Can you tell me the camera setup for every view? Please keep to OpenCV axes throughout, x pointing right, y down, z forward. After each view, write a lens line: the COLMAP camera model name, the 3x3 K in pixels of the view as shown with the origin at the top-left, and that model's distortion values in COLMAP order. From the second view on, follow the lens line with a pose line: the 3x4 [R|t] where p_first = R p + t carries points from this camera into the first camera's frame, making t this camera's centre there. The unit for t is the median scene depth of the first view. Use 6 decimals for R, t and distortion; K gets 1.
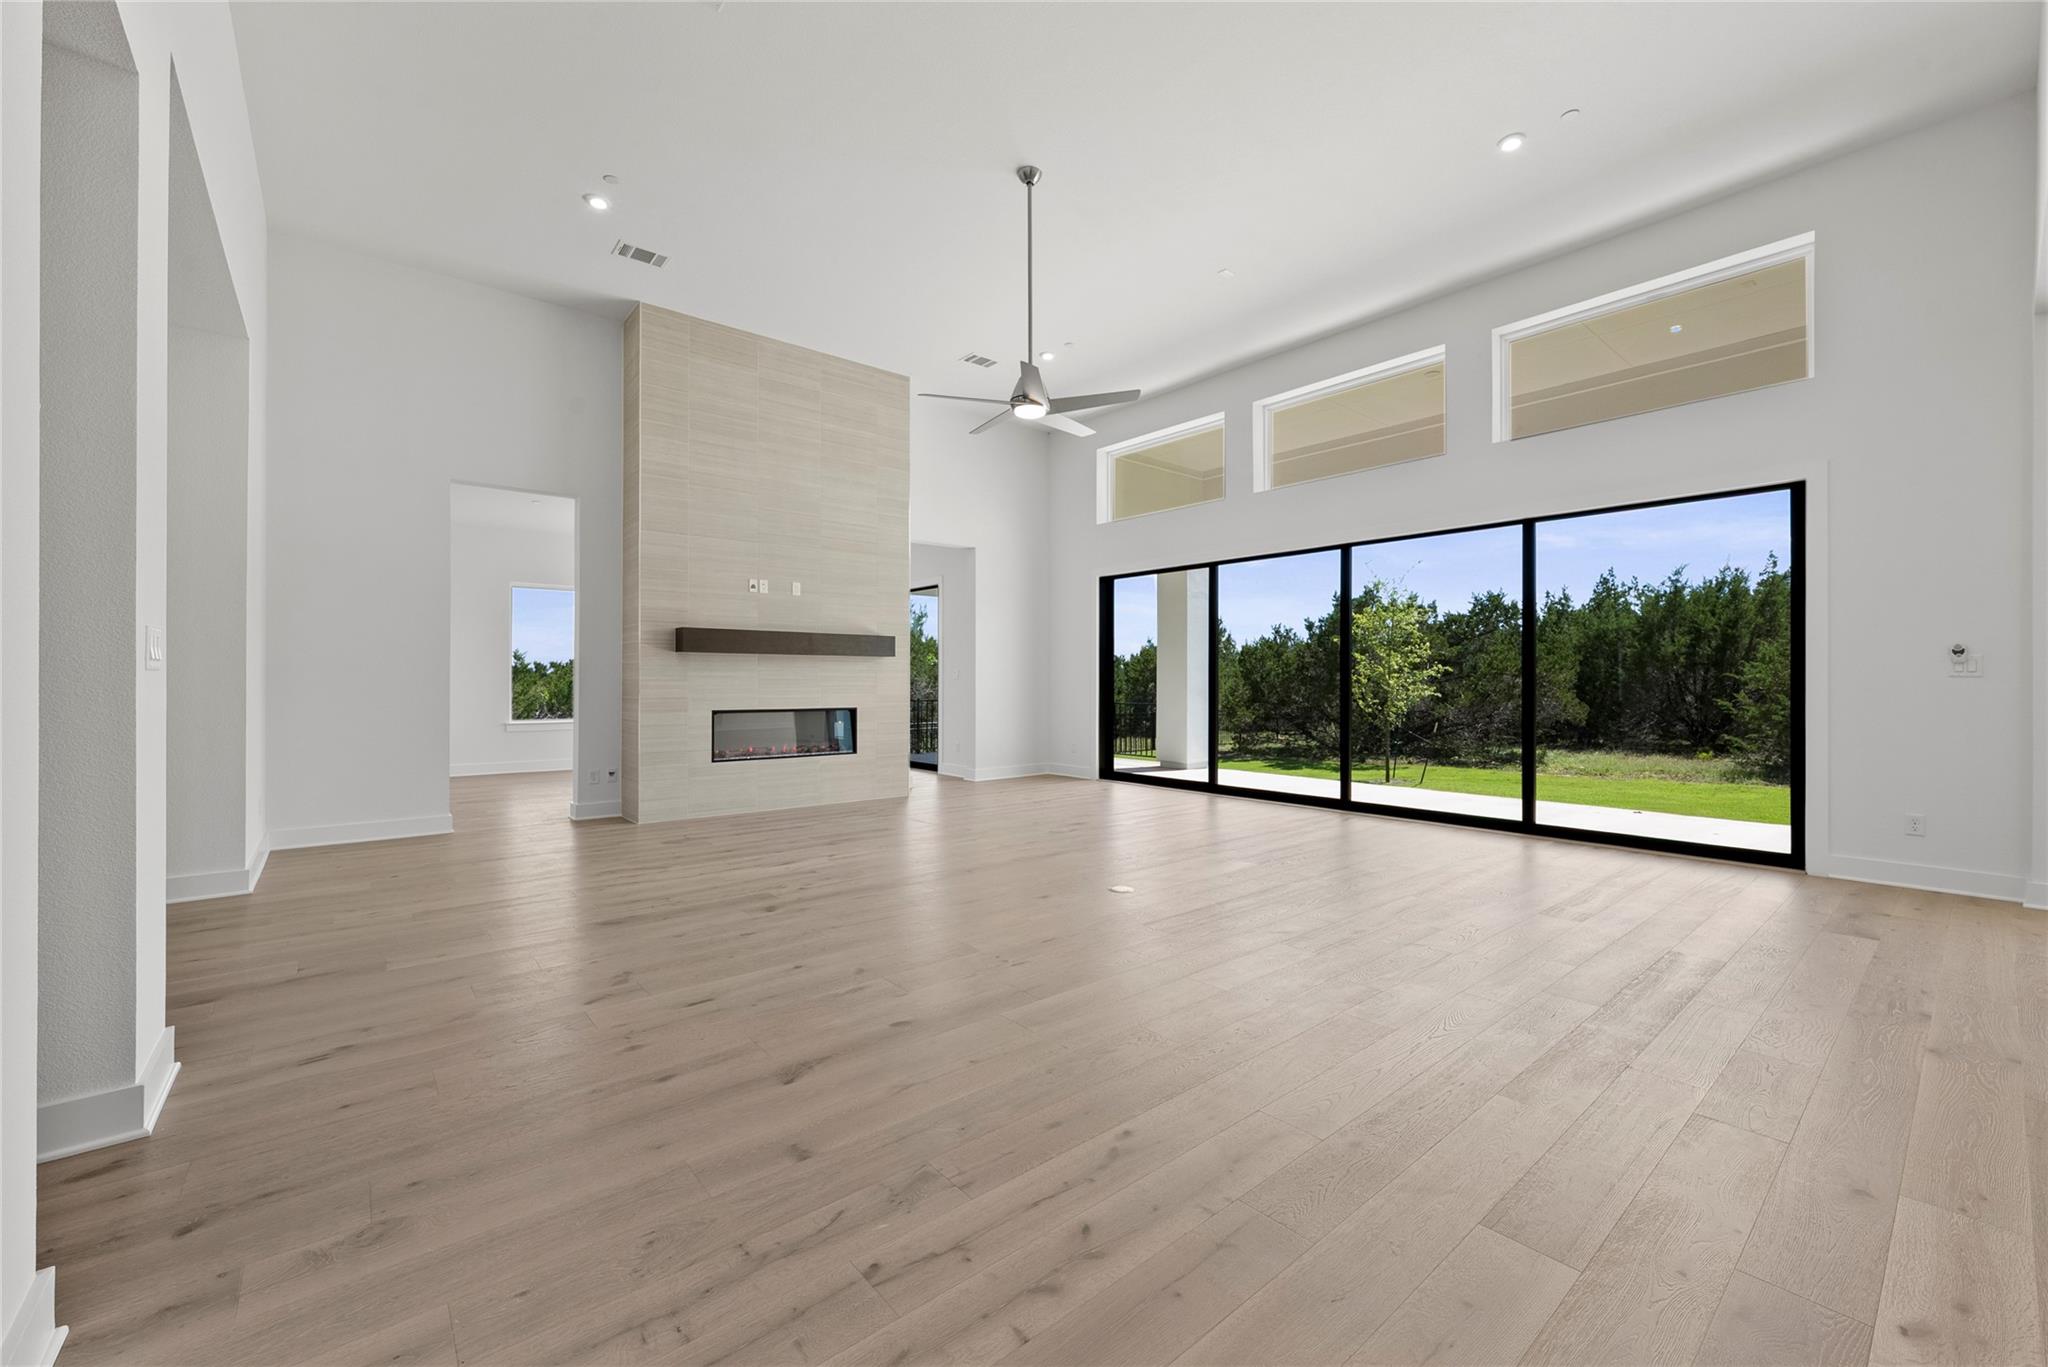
lens RADIAL K [[818.3, 0, 1040.2], [0, 818.3, 683.3], [0, 0, 1]] dist [-0.000428, -0.000163]
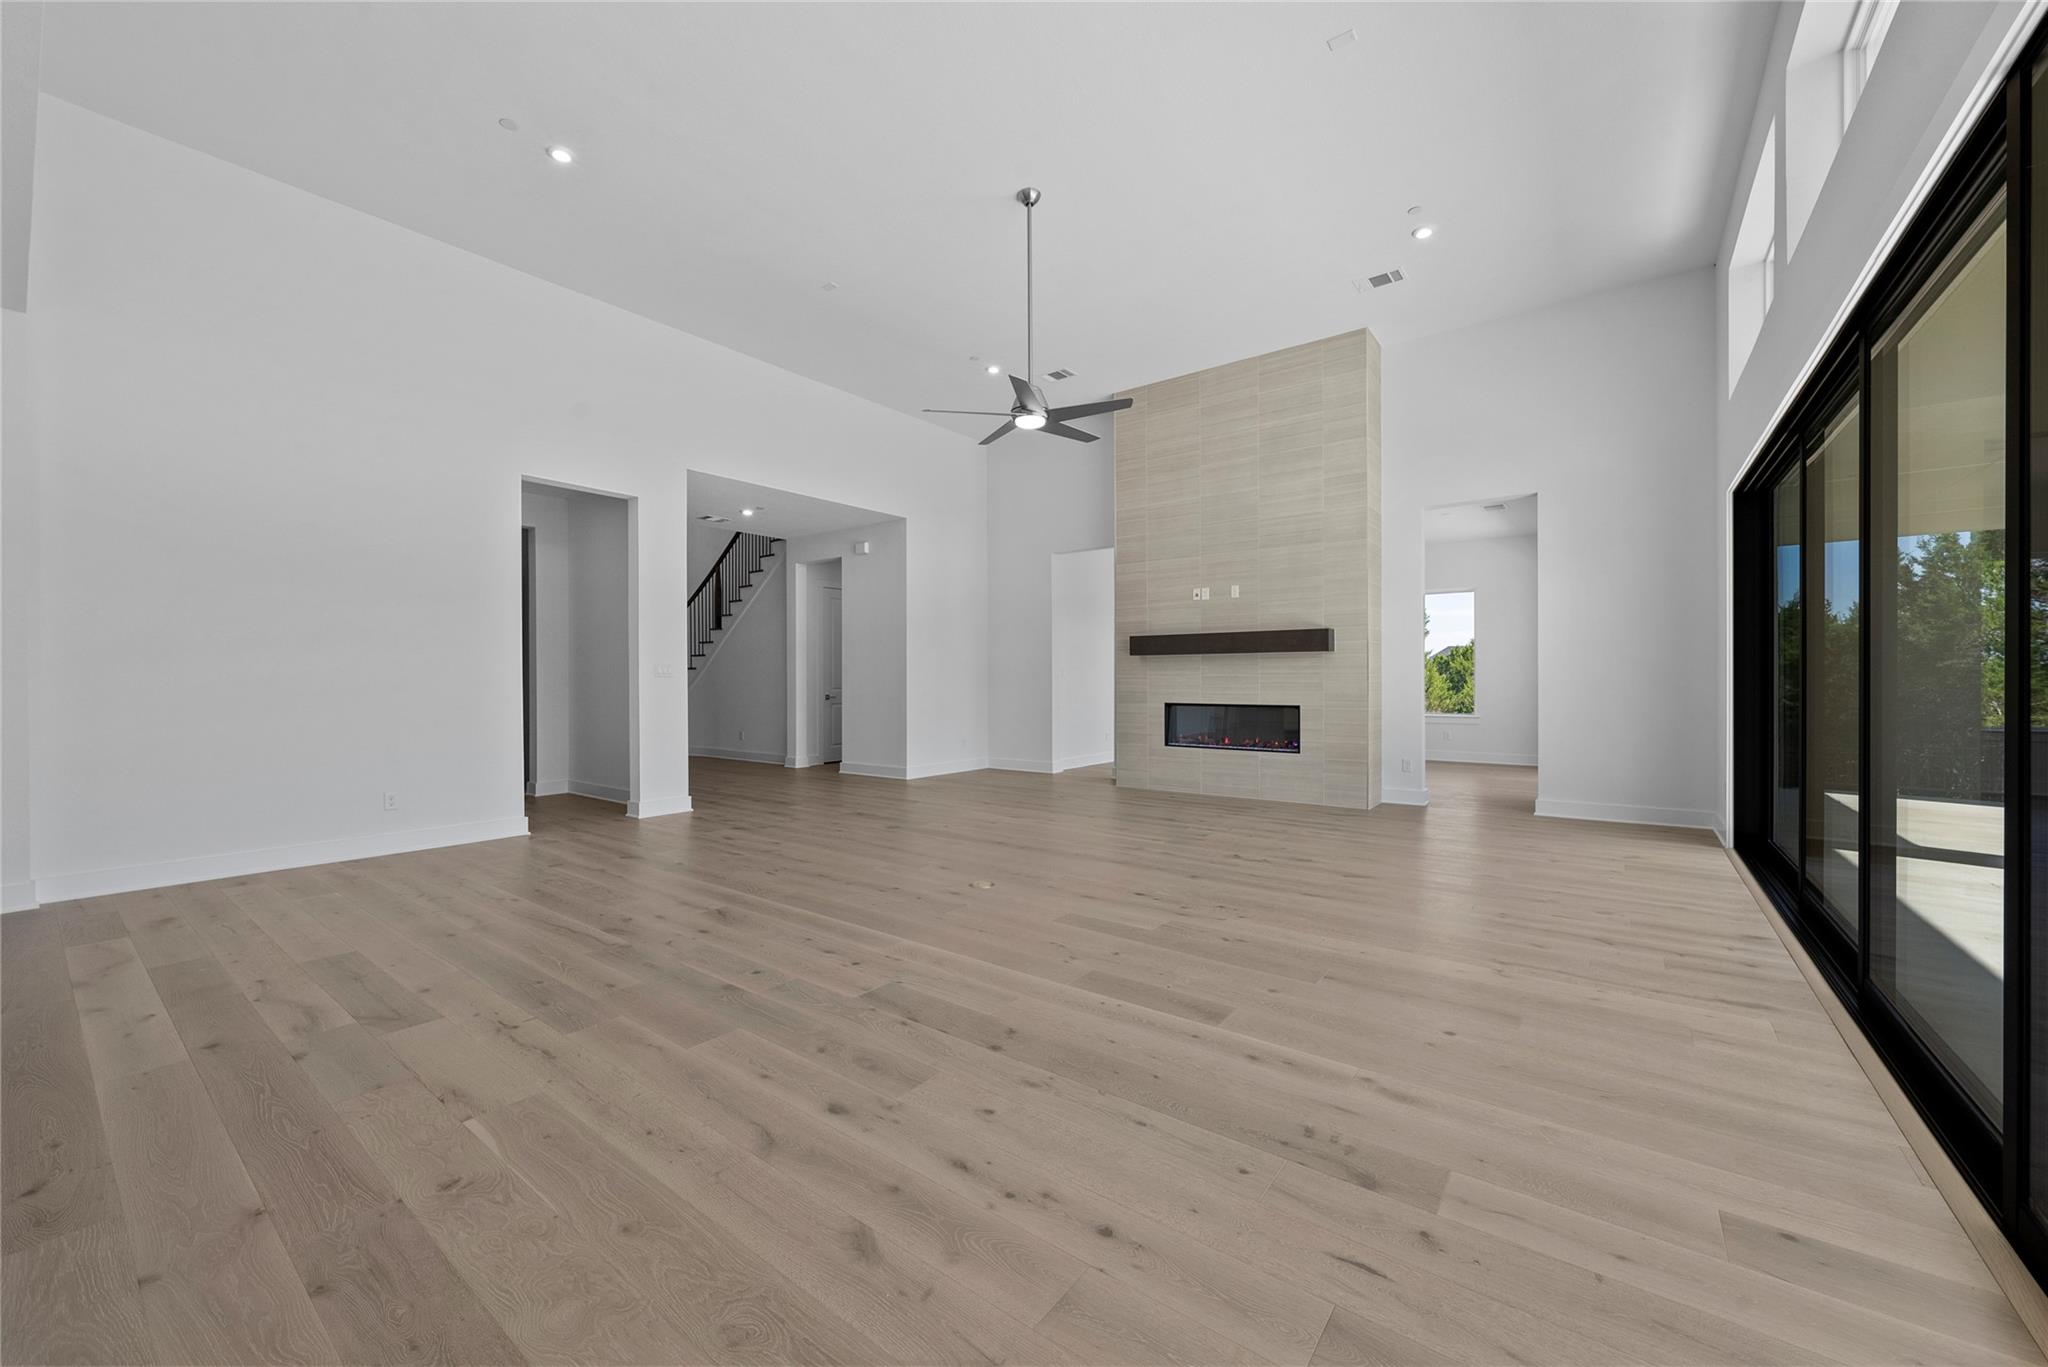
lens RADIAL K [[818.3, 0, 1040.2], [0, 818.3, 683.3], [0, 0, 1]] dist [-0.000428, -0.000163]
pose [[0.250838, 0.004598, -0.968018, 0.703126], [-0.005188, 0.999981, 0.003405, 0.001425], [0.968015, 0.004168, 0.250857, 0.519027]]
